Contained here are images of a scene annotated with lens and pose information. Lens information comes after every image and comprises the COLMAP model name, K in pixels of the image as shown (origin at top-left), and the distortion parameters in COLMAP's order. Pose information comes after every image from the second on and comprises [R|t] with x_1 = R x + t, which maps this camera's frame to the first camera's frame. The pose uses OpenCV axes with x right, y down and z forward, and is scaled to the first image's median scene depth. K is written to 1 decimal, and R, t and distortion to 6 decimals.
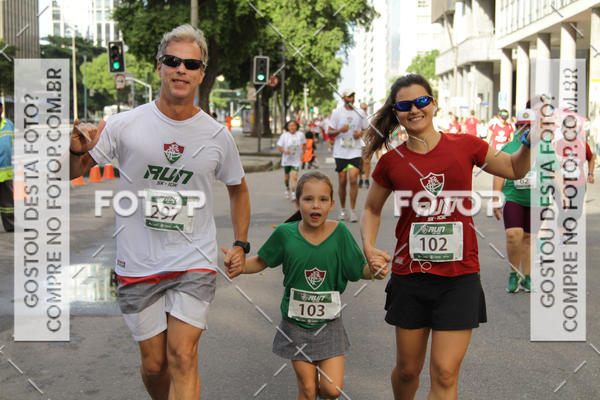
lens RADIAL K [[1540.2, 0, 300.0], [0, 1540.2, 200.0], [0, 0, 1]] dist [0.199083, 0.459865]
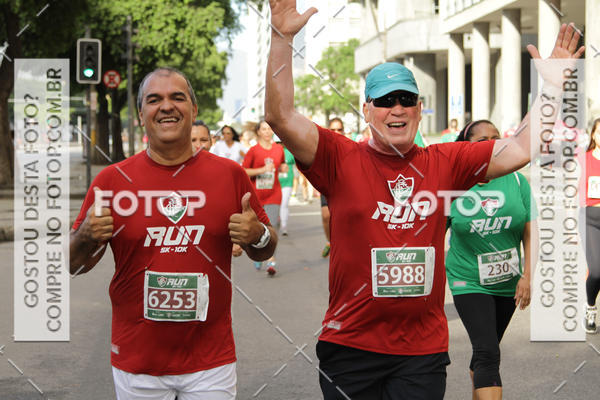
lens RADIAL K [[1684.1, 0, 300.0], [0, 1684.1, 200.0], [0, 0, 1]] dist [0.183369, 0.651646]
pose [[0.997966, -0.017590, 0.061271, 0.012660], [0.018337, 0.999764, -0.011637, -0.013096], [-0.061052, 0.012737, 0.998053, 0.222771]]
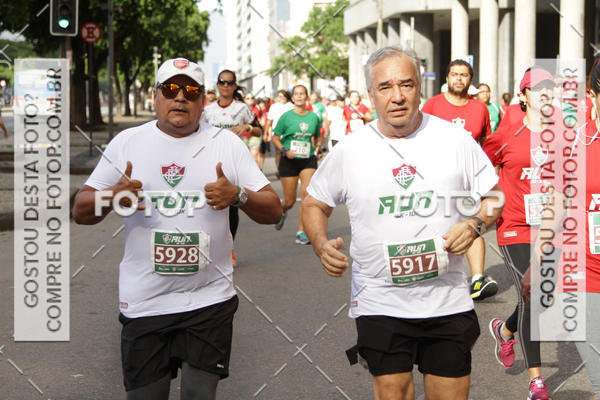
lens RADIAL K [[1532.2, 0, 300.0], [0, 1532.2, 200.0], [0, 0, 1]] dist [0.252264, -0.361986]
pose [[0.995836, -0.013692, 0.090131, 0.004834], [0.012345, 0.999804, 0.015484, -0.019065], [-0.090325, -0.014307, 0.995810, 0.337007]]
